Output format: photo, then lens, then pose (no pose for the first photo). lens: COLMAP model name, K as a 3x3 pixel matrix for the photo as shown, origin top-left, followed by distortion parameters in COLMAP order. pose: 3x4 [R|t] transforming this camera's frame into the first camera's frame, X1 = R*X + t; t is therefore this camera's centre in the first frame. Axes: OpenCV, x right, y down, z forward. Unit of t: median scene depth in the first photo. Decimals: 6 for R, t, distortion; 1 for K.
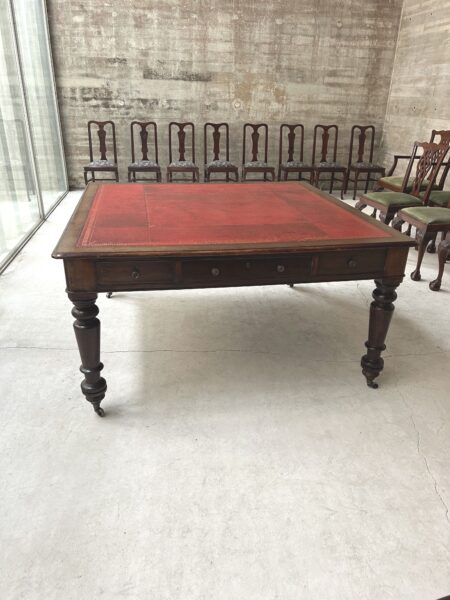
lens RADIAL K [[448.6, 0, 224.1], [0, 448.6, 299.8], [0, 0, 1]] dist [0.034985, -0.041250]
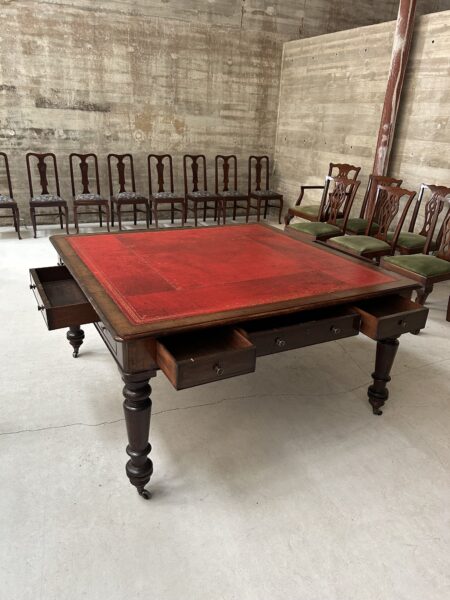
lens RADIAL K [[448.6, 0, 227.2], [0, 448.6, 301.4], [0, 0, 1]] dist [0.034985, -0.041250]
pose [[0.954008, -0.096042, 0.283979, -0.106883], [0.105572, 0.994241, -0.018409, -0.034104], [-0.280576, 0.047542, 0.958654, 0.016030]]
